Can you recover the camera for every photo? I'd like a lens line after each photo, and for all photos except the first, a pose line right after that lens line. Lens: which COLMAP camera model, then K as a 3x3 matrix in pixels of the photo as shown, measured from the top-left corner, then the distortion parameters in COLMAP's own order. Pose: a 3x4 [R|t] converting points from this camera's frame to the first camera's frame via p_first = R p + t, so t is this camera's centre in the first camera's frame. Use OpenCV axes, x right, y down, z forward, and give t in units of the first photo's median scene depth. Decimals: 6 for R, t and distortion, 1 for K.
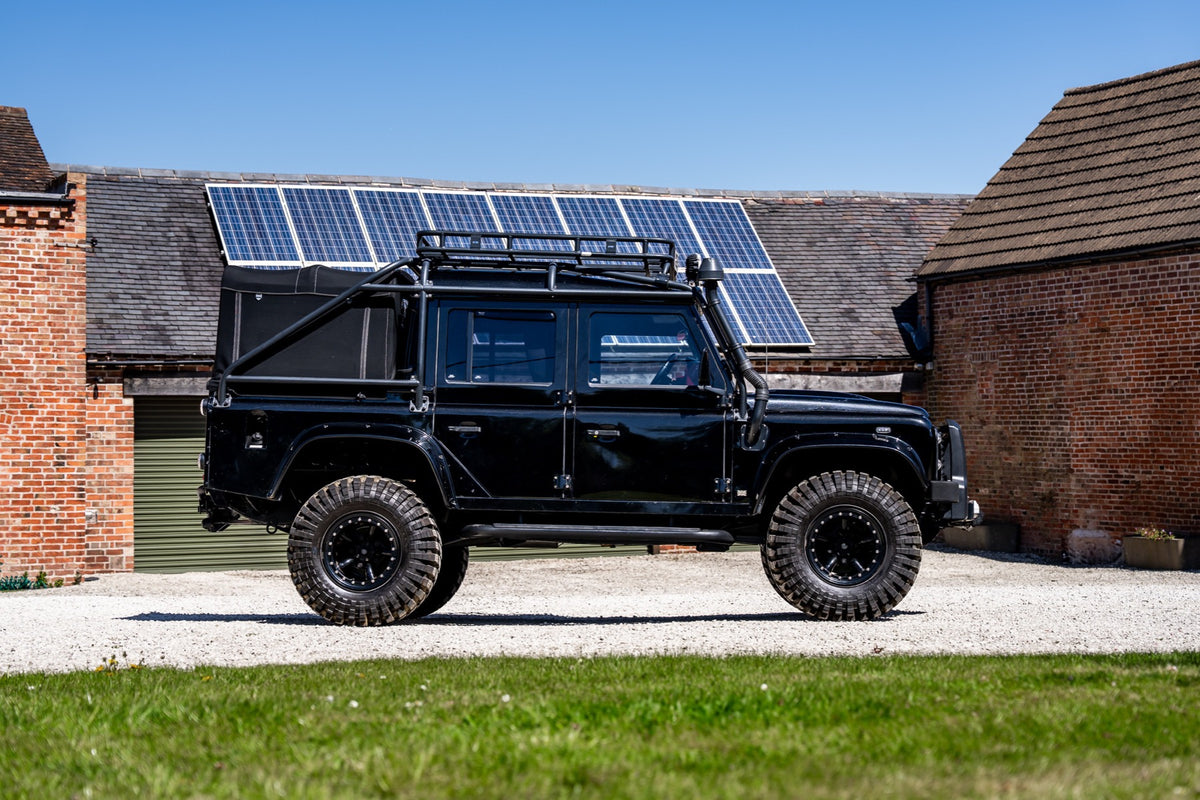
lens RADIAL K [[2866.4, 0, 605.1], [0, 2866.4, 402.3], [0, 0, 1]] dist [0.428234, 0.000000]
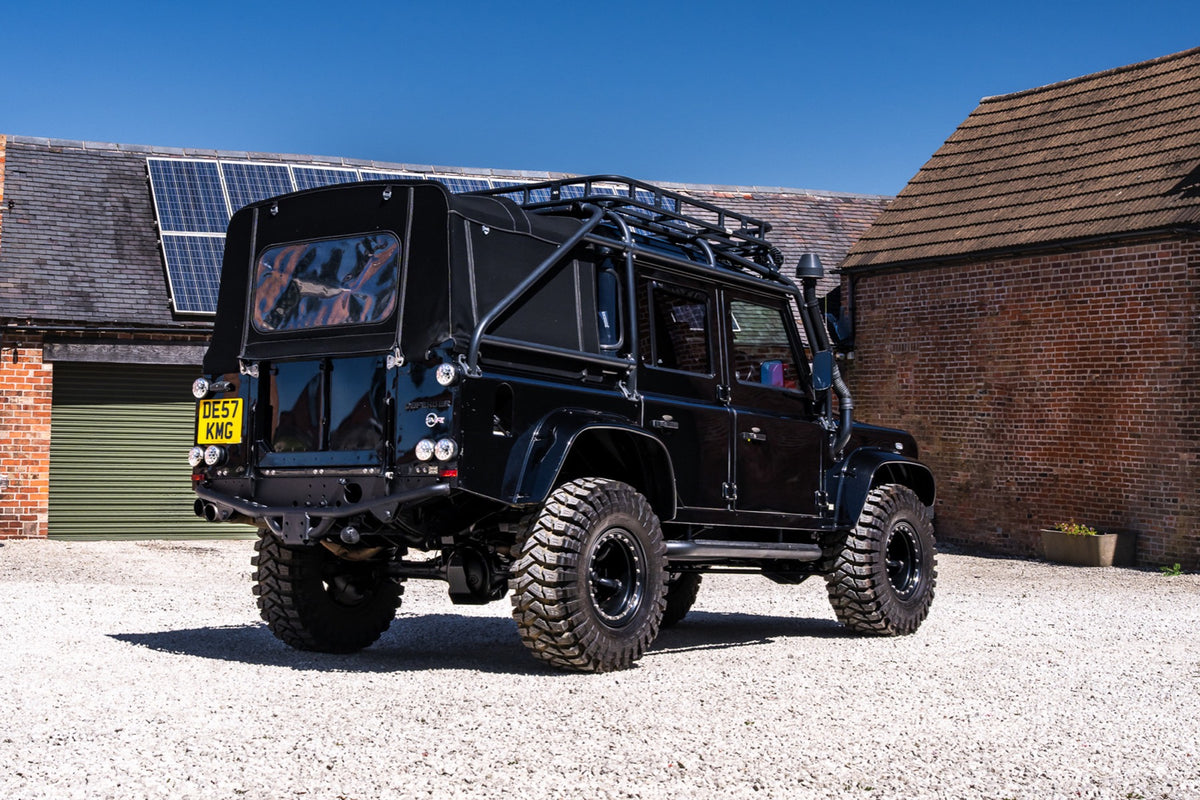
lens RADIAL K [[2073.3, 0, 636.7], [0, 2073.3, 328.9], [0, 0, 1]] dist [-0.046944, 0.000000]
pose [[0.999438, 0.028003, 0.018444, 0.023308], [-0.027459, 0.999198, -0.029131, 0.001668], [-0.019245, 0.028608, 0.999405, 0.274130]]
